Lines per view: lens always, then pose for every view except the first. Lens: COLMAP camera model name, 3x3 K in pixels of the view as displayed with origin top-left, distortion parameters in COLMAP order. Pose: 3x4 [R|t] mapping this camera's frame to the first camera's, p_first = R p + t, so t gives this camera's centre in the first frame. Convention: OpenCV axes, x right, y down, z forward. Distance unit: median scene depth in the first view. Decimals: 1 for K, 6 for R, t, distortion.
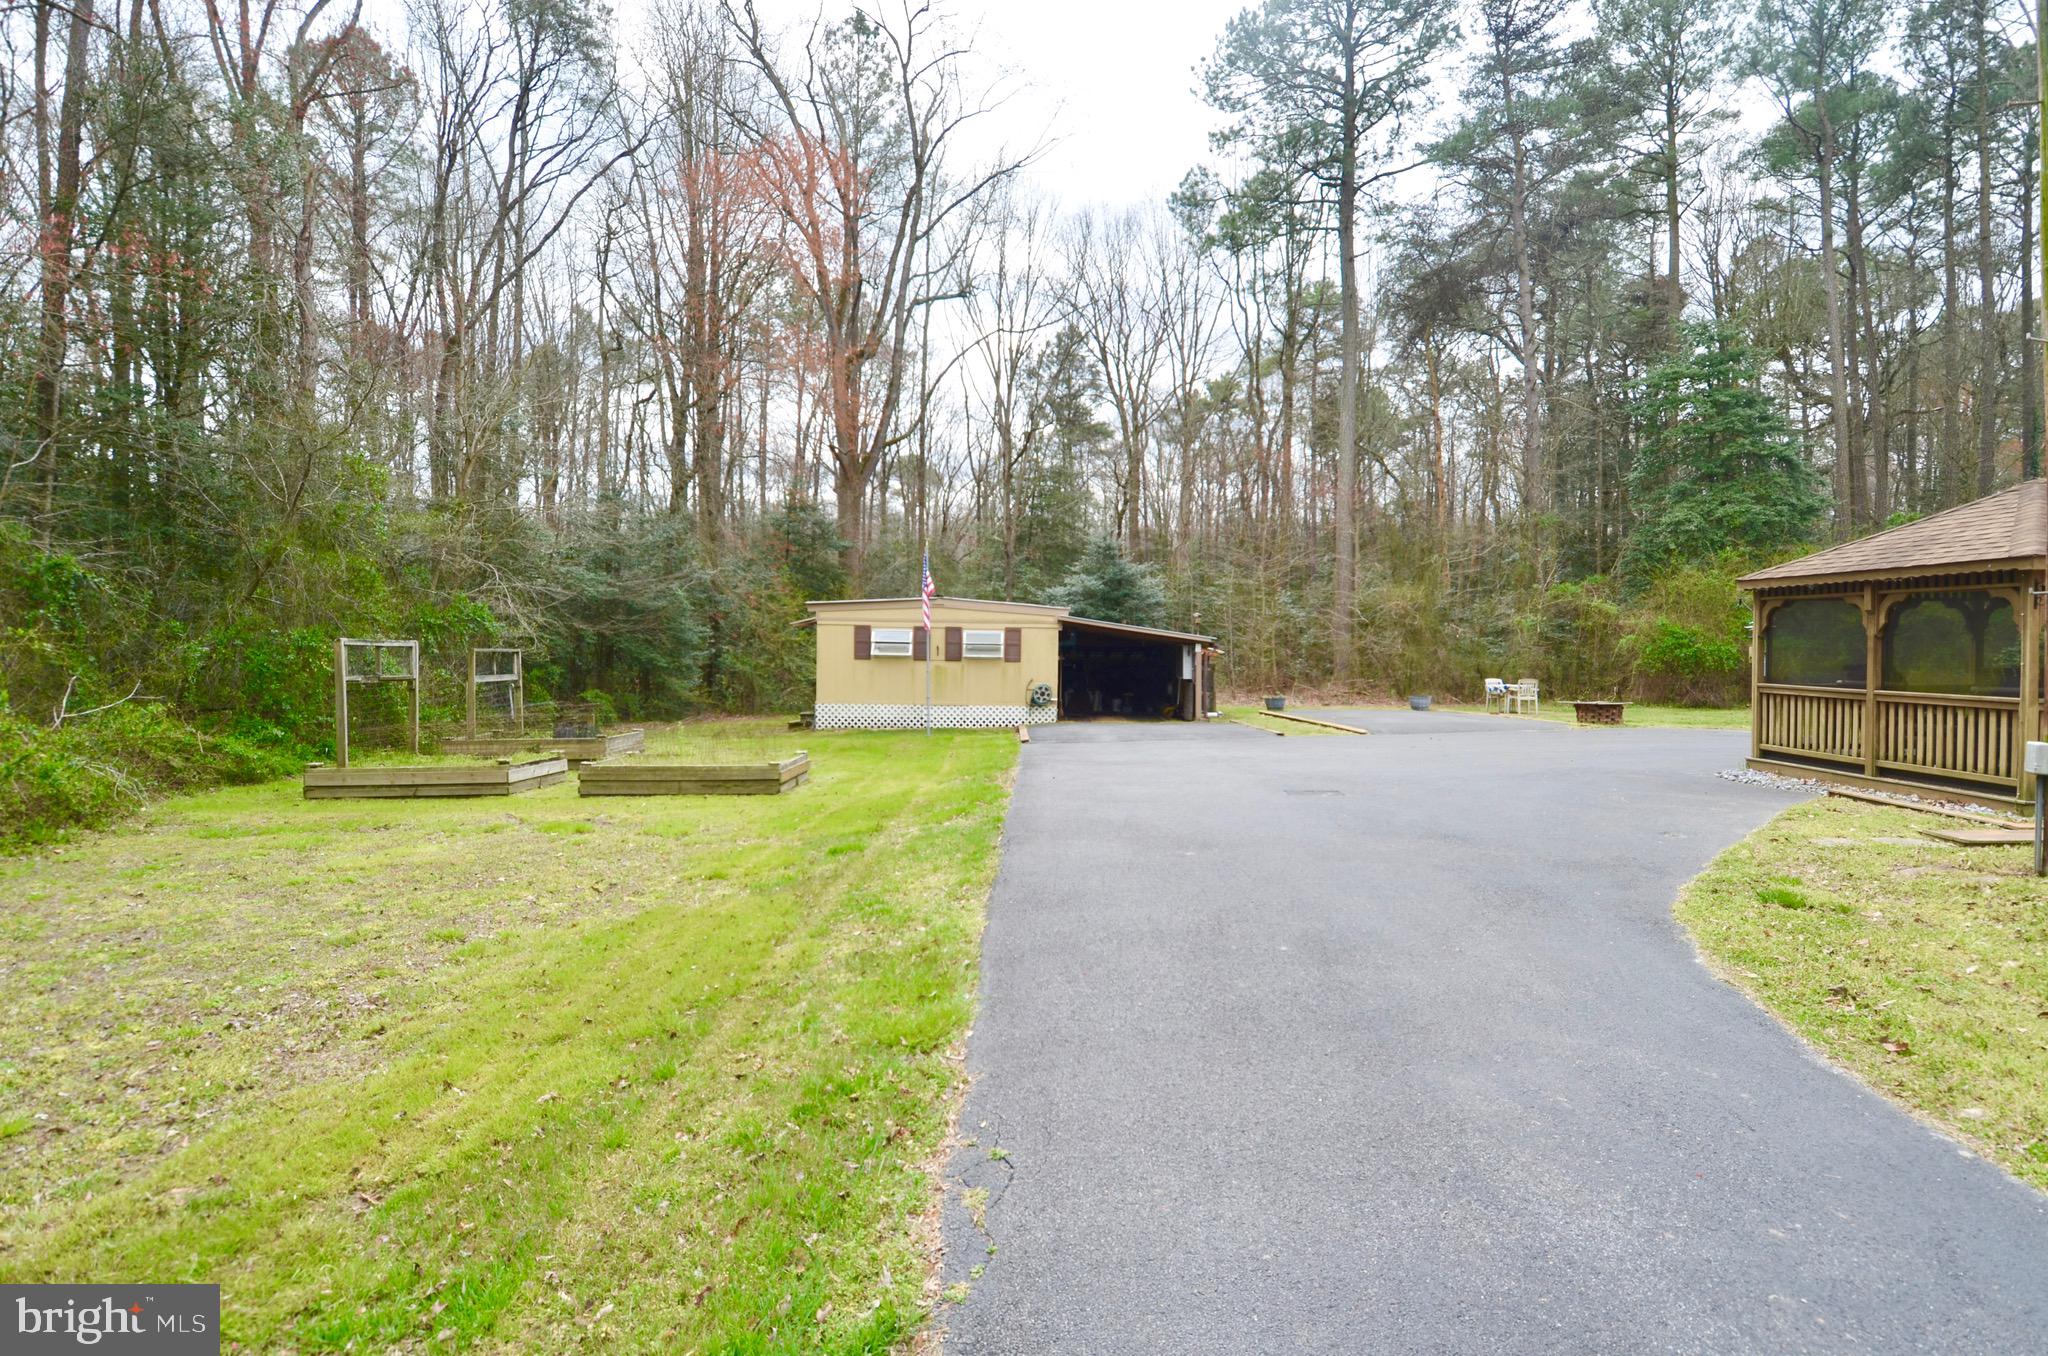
lens RADIAL K [[1078.0, 0, 1050.8], [0, 1078.0, 682.3], [0, 0, 1]] dist [0.057051, -0.048539]
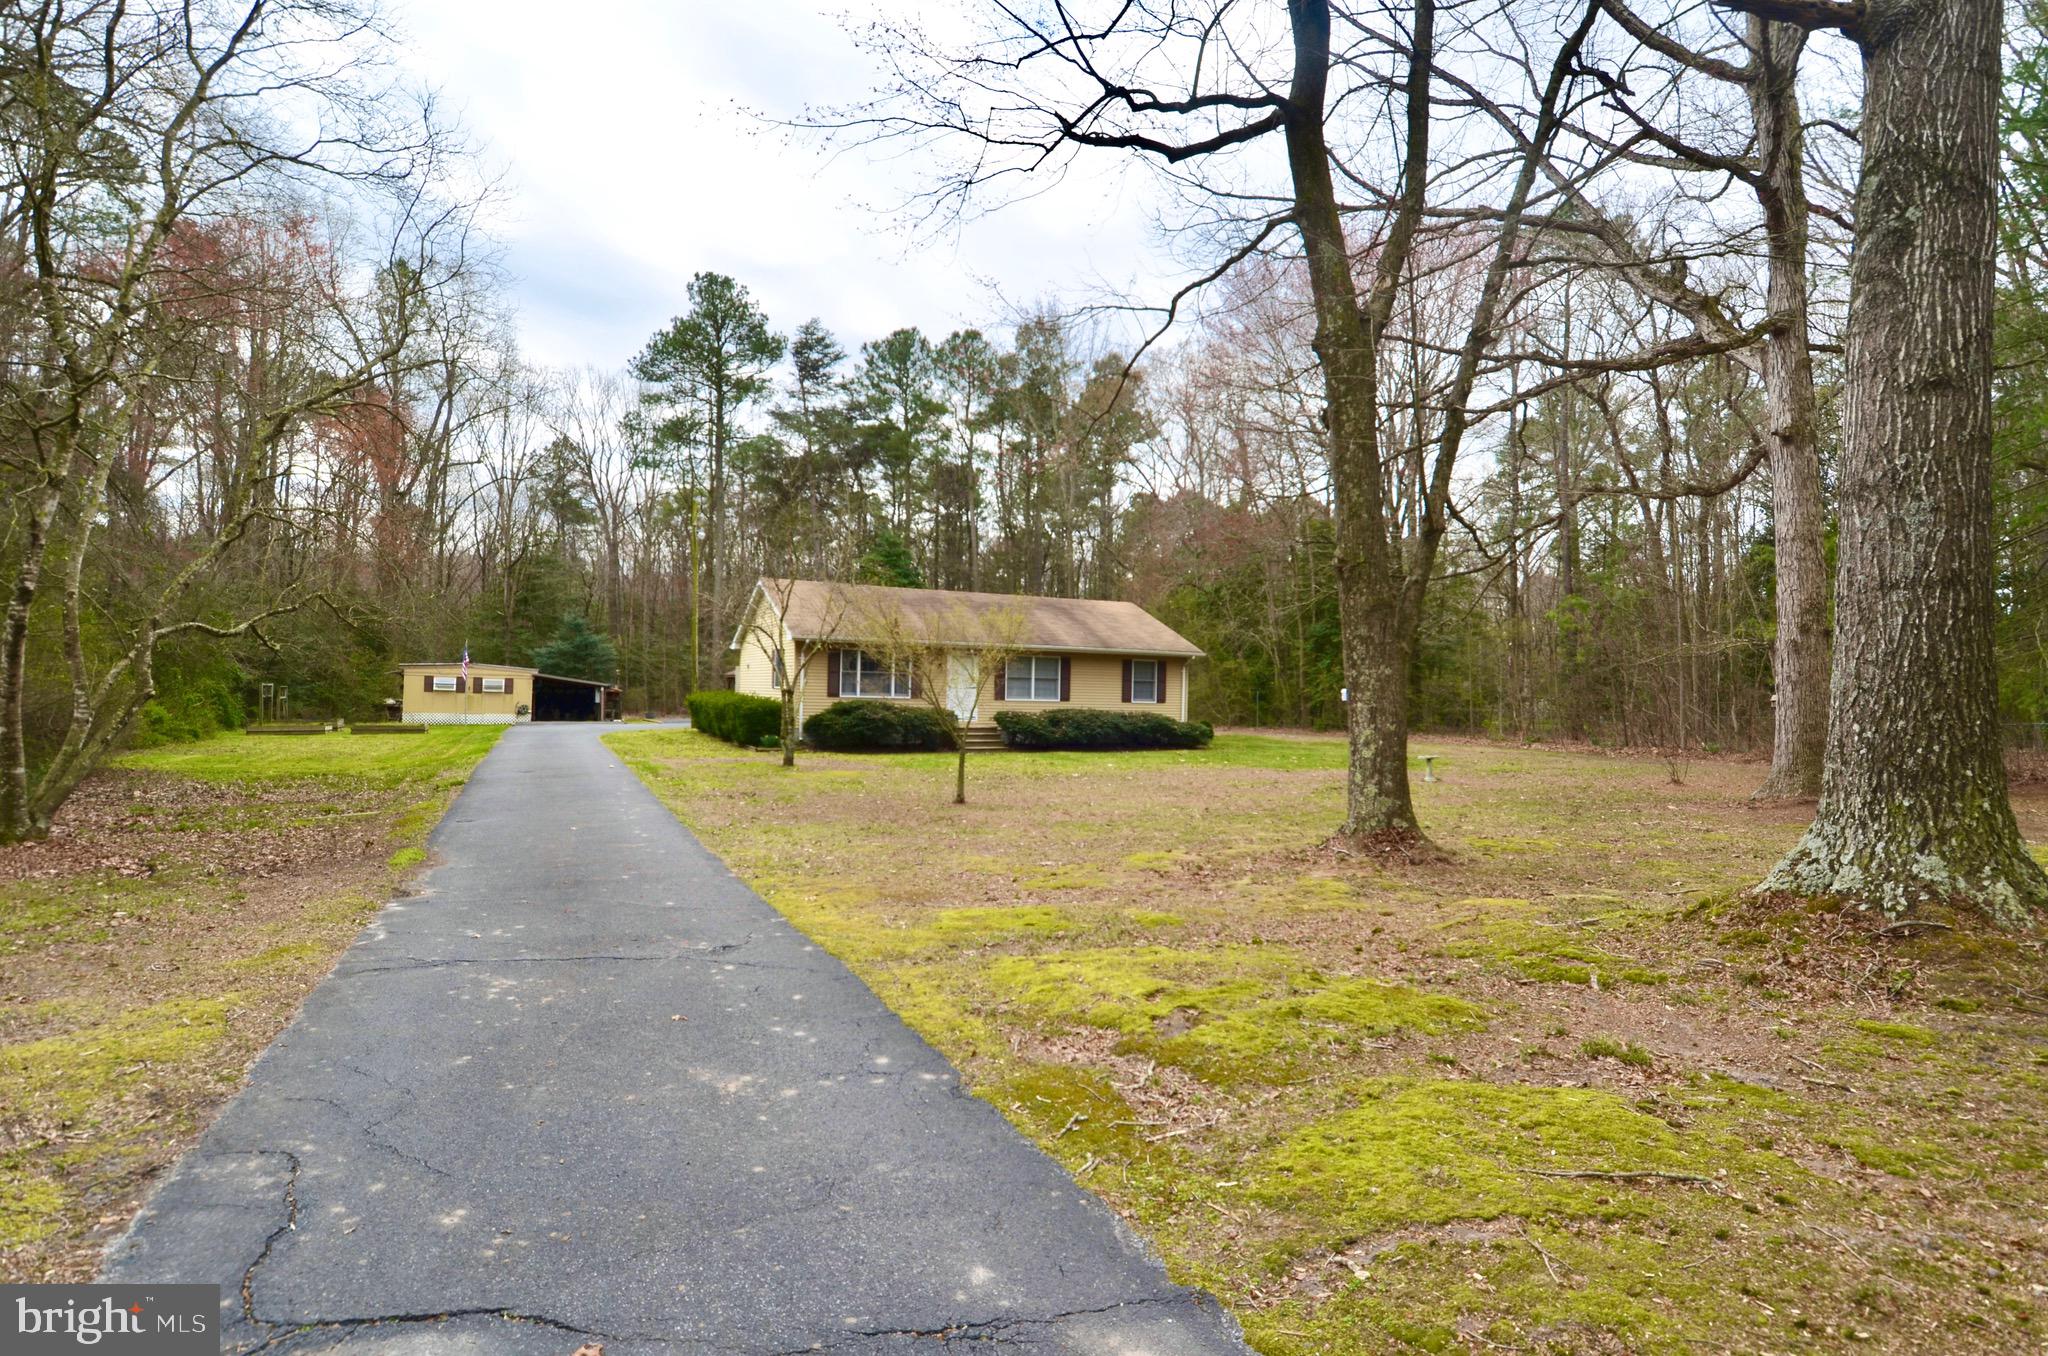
lens RADIAL K [[1078.0, 0, 1050.8], [0, 1078.0, 682.3], [0, 0, 1]] dist [0.057051, -0.048539]
pose [[0.910567, 0.017654, 0.412984, 0.051818], [-0.003323, 0.999368, -0.035392, 0.031881], [-0.413348, 0.030854, 0.910050, -1.454418]]
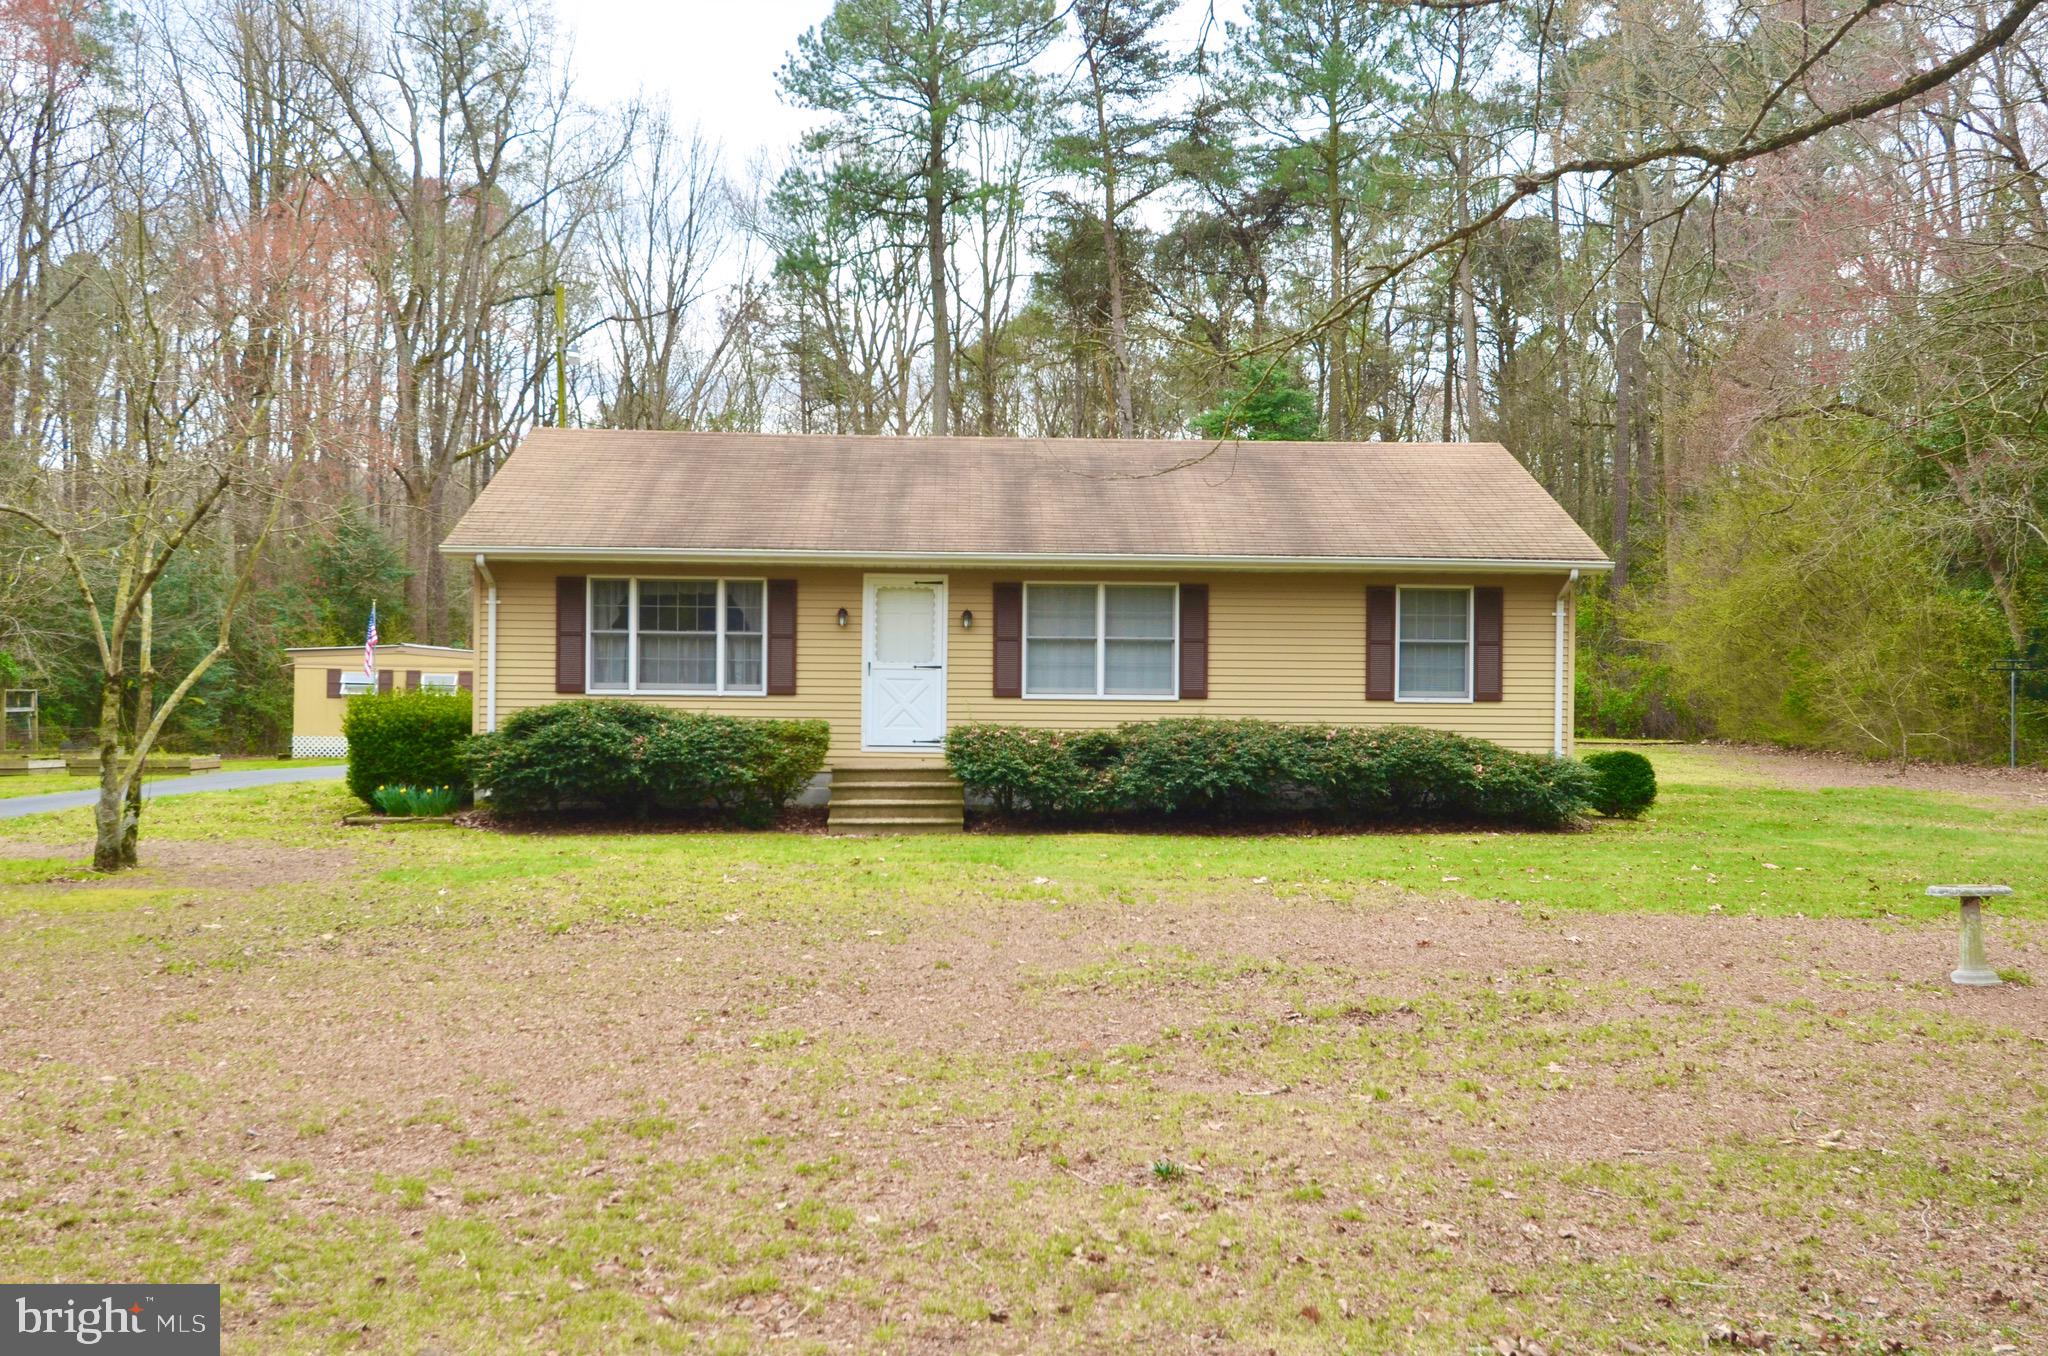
lens RADIAL K [[1979.2, 0, 1024.0], [0, 1979.2, 678.0], [0, 0, 1]] dist [0.069925, -0.004197]
pose [[0.999989, 0.003067, 0.003626, 0.563937], [-0.002938, 0.999375, -0.035236, 0.030915], [-0.003732, 0.035225, 0.999372, -1.159910]]
